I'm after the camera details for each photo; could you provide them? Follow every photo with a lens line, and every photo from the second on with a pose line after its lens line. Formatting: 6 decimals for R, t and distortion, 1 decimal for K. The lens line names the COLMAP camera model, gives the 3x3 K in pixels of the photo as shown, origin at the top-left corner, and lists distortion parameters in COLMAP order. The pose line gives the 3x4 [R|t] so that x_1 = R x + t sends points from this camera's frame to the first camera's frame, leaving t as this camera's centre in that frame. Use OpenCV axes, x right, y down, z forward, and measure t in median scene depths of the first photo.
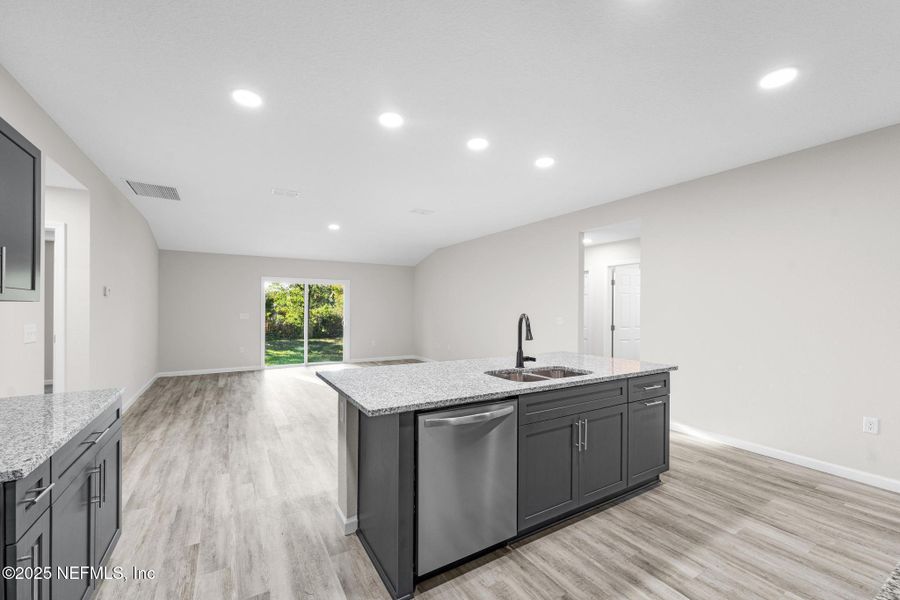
lens RADIAL K [[374.0, 0, 466.3], [0, 374.0, 306.9], [0, 0, 1]] dist [-0.002816, 0.000294]
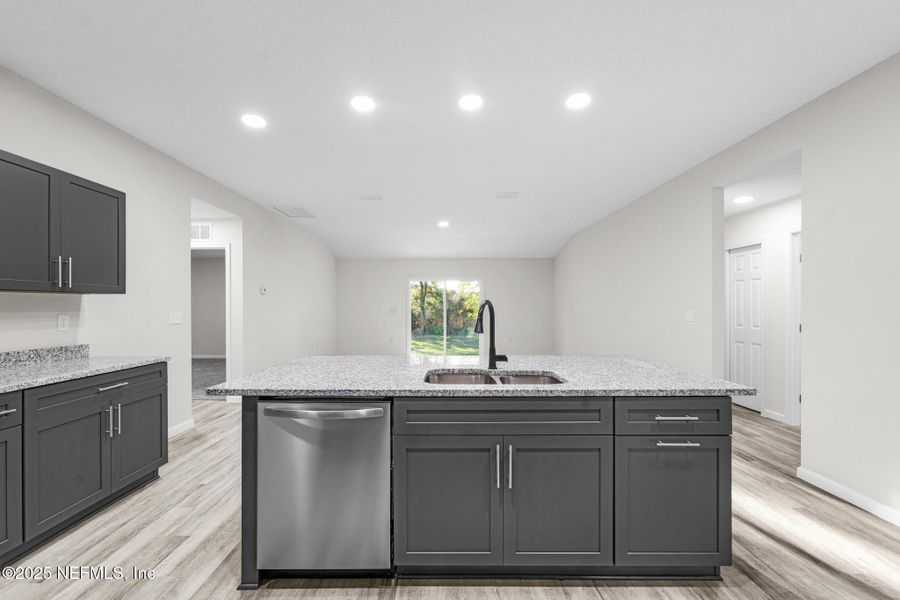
lens RADIAL K [[380.5, 0, 447.9], [0, 380.5, 305.9], [0, 0, 1]] dist [-0.002377, 0.000211]
pose [[0.843569, -0.006613, -0.536979, 0.498433], [0.007110, 0.999974, -0.001145, 0.029737], [0.536973, -0.002852, 0.843595, 0.269218]]
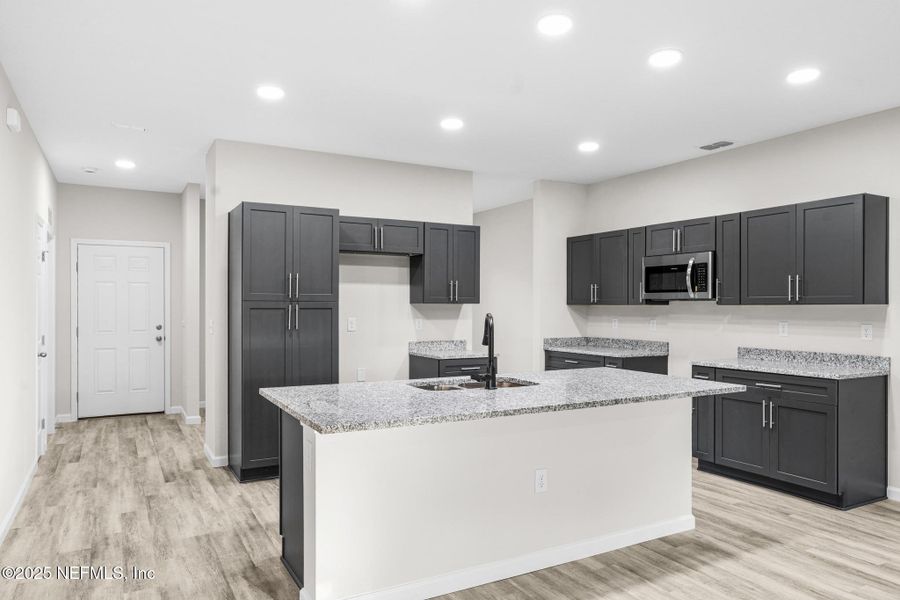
lens RADIAL K [[636.3, 0, 477.4], [0, 636.3, 299.3], [0, 0, 1]] dist [-0.001875, -0.000346]
pose [[-0.999054, -0.003834, 0.043320, 0.110479], [-0.004327, 0.999927, -0.011290, 0.000798], [-0.043274, -0.011467, -0.998997, 2.237481]]
